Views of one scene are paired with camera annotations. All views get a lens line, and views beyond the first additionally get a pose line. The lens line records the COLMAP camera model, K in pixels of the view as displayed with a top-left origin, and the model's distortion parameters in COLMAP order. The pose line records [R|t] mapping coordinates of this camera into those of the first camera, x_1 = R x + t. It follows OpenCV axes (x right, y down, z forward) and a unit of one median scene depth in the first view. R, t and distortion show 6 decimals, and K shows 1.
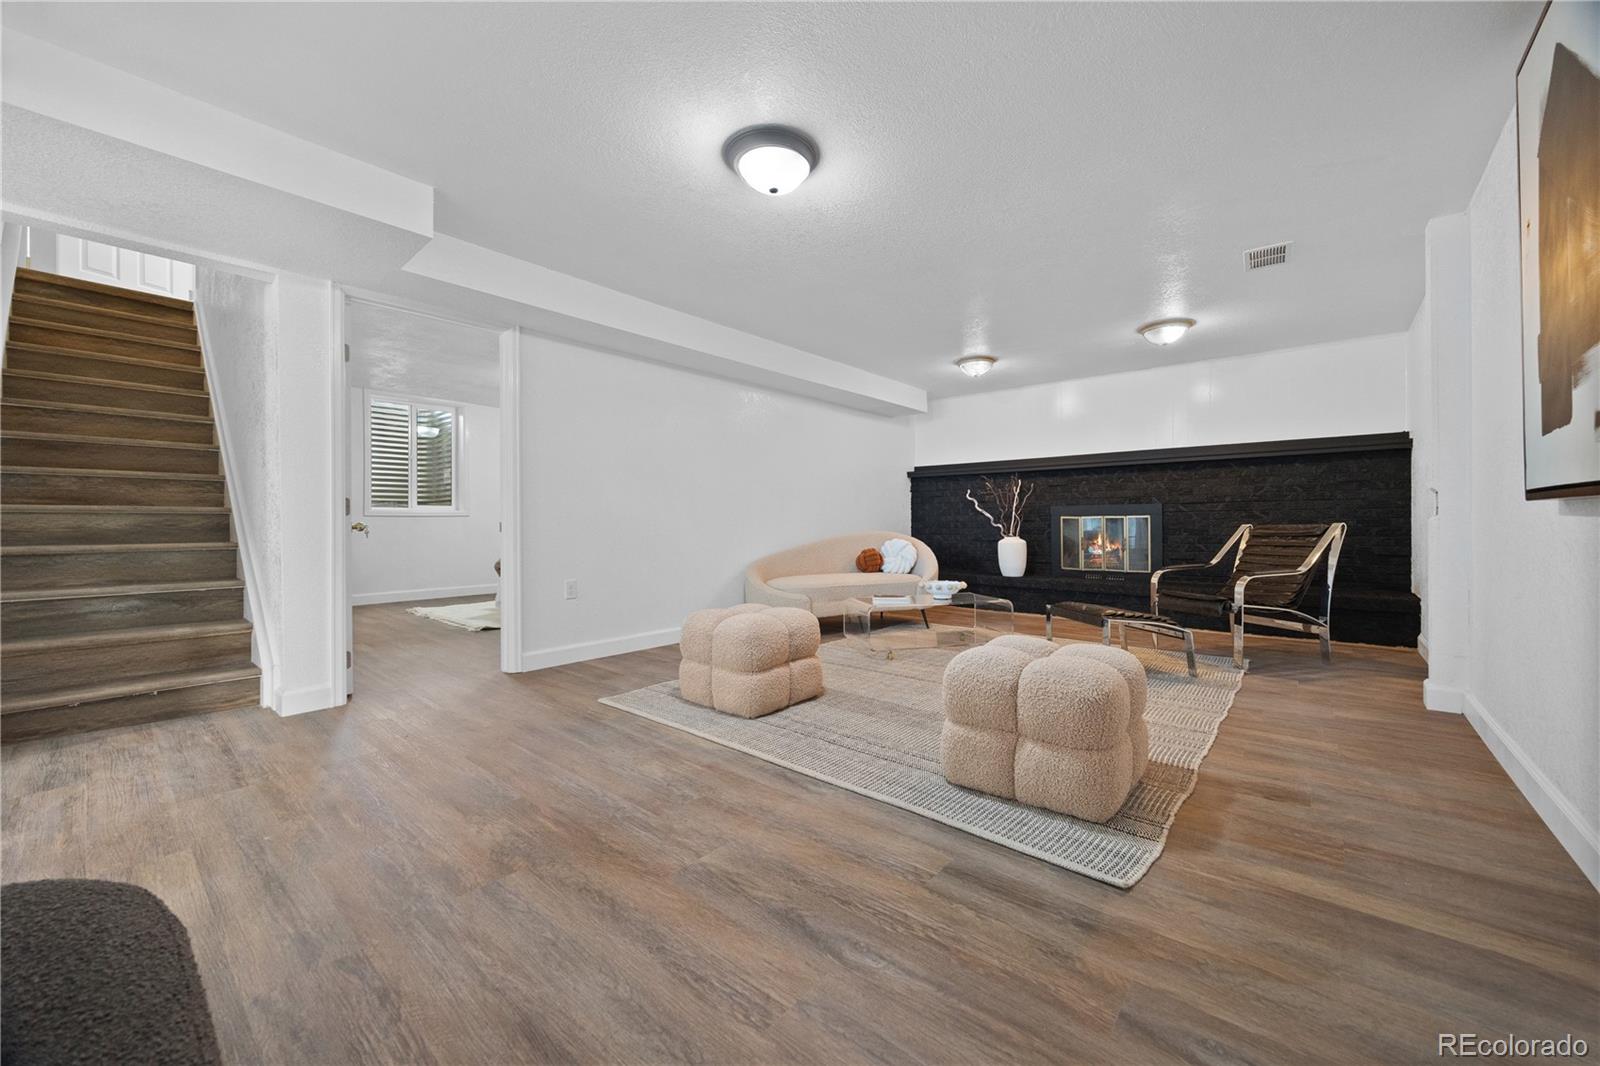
lens RADIAL K [[603.3, 0, 805.9], [0, 603.3, 526.6], [0, 0, 1]] dist [-0.007688, 0.000365]
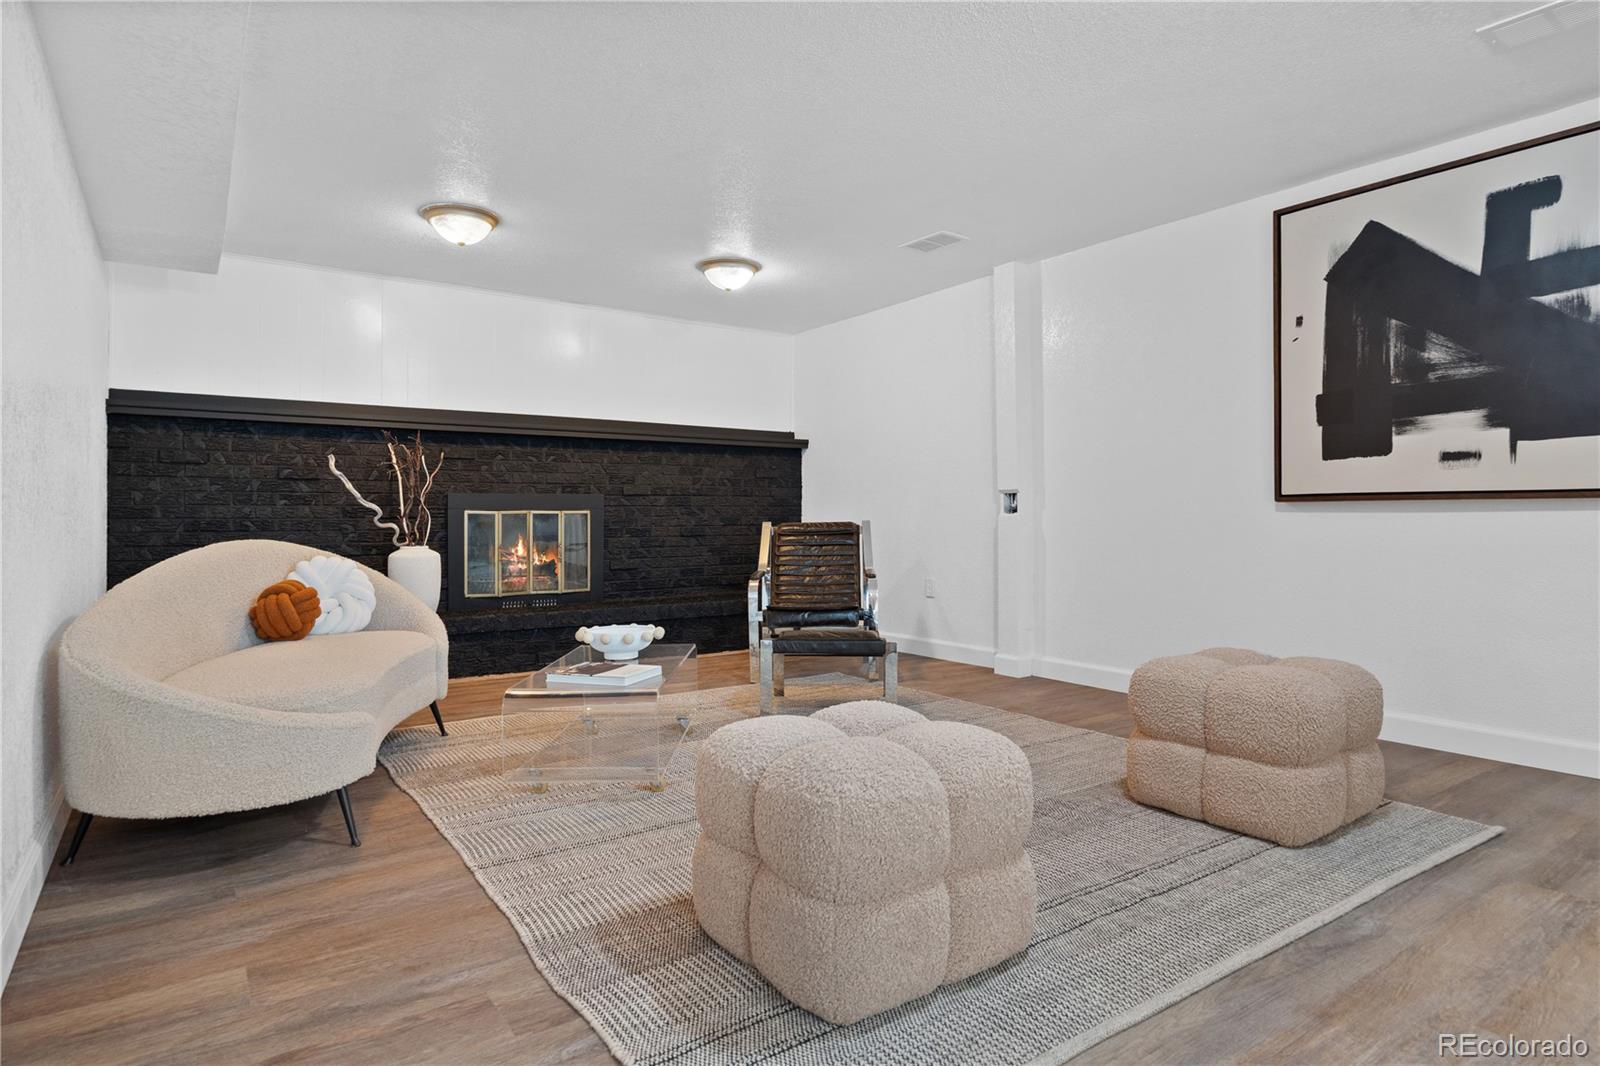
lens RADIAL K [[885.7, 0, 812.1], [0, 885.7, 525.0], [0, 0, 1]] dist [-0.006193, -0.001110]
pose [[0.256270, -0.002606, 0.966602, -0.501590], [0.010170, 0.999948, 0.000000, 0.001058], [-0.966552, 0.009830, 0.256283, 0.643006]]
